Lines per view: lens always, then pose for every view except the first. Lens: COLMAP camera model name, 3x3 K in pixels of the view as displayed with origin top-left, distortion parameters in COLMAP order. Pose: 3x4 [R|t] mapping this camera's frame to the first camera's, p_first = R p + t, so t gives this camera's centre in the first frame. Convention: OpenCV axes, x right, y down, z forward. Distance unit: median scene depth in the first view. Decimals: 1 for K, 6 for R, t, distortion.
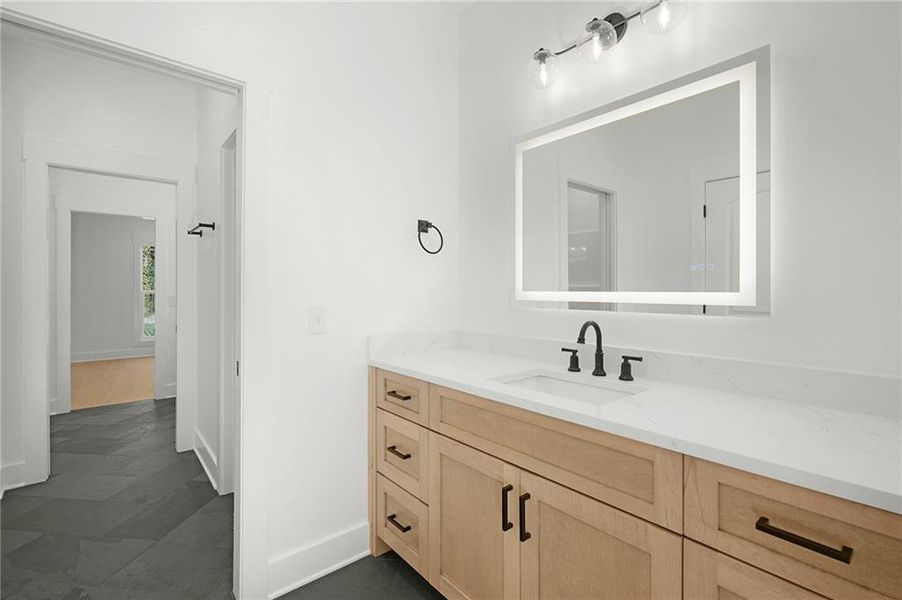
lens RADIAL K [[430.0, 0, 448.4], [0, 430.0, 289.2], [0, 0, 1]] dist [-0.000780, 0.022557]
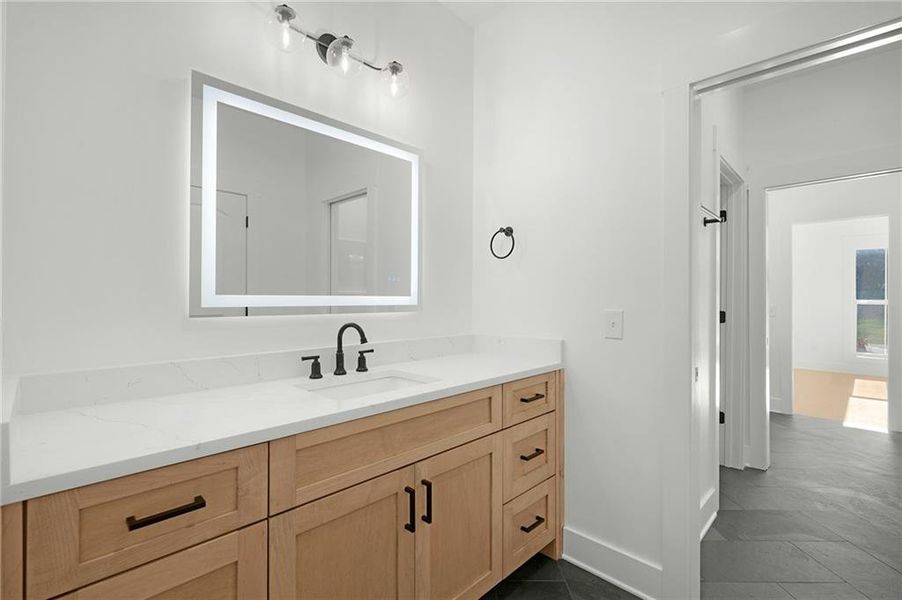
lens RADIAL K [[406.7, 0, 449.4], [0, 406.7, 301.4], [0, 0, 1]] dist [-0.001273, 0.000013]
pose [[-0.122014, -0.012185, 0.992454, -0.678078], [-0.009312, 0.999895, 0.011131, 0.006487], [-0.992485, -0.007883, -0.122115, 0.858819]]
